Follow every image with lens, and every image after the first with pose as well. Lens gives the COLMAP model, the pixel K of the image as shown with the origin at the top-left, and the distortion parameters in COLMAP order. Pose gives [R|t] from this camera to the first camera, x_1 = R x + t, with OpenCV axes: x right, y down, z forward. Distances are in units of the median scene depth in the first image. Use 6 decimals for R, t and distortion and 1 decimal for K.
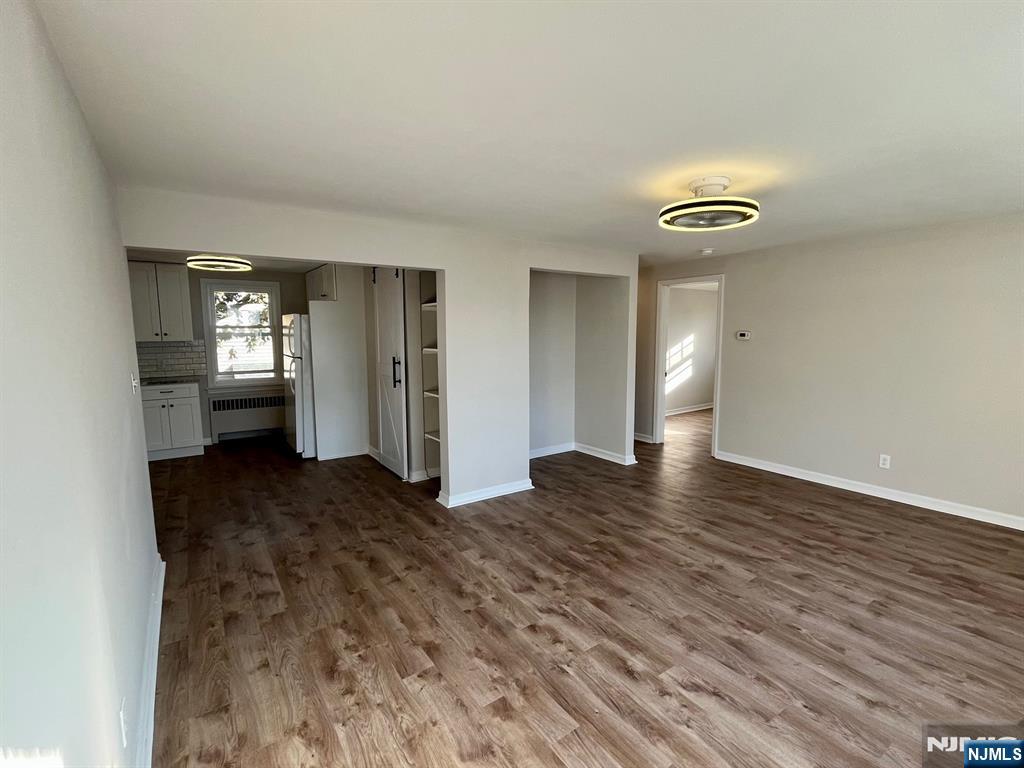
lens RADIAL K [[470.0, 0, 511.1], [0, 470.0, 384.7], [0, 0, 1]] dist [-0.003242, -0.000011]
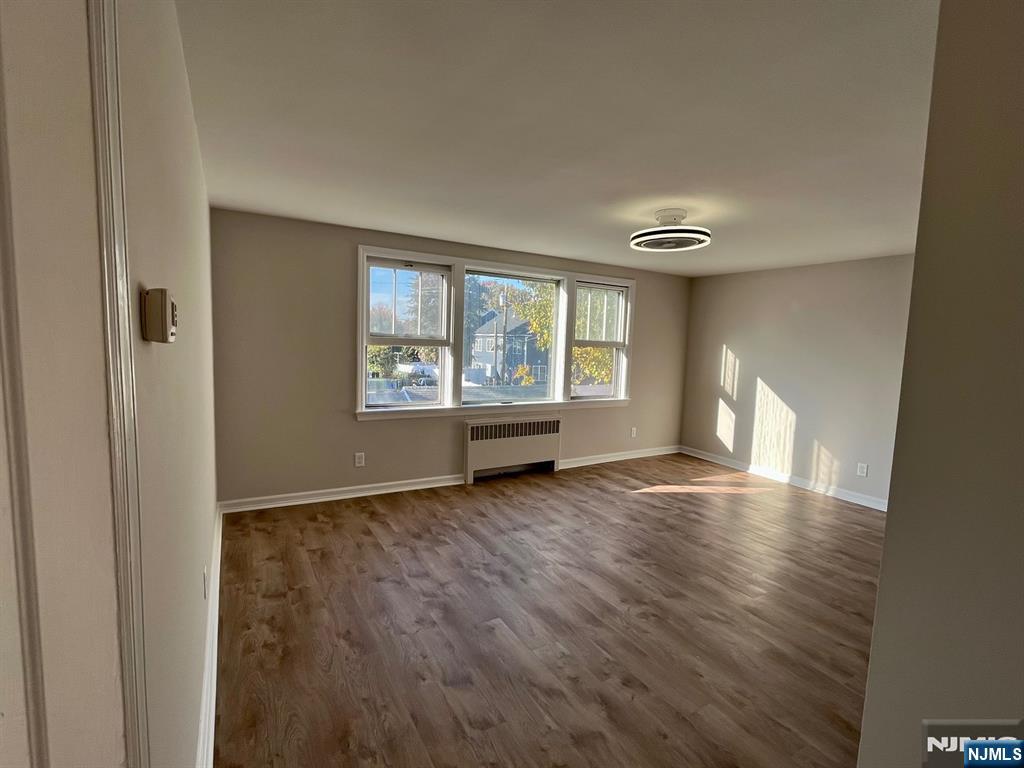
lens RADIAL K [[470.0, 0, 512.8], [0, 470.0, 383.6], [0, 0, 1]] dist [-0.003242, -0.000011]
pose [[-0.997436, -0.037324, 0.061058, 0.608722], [-0.024048, 0.978415, 0.205247, -0.194317], [-0.067401, 0.203253, -0.976804, 1.888065]]
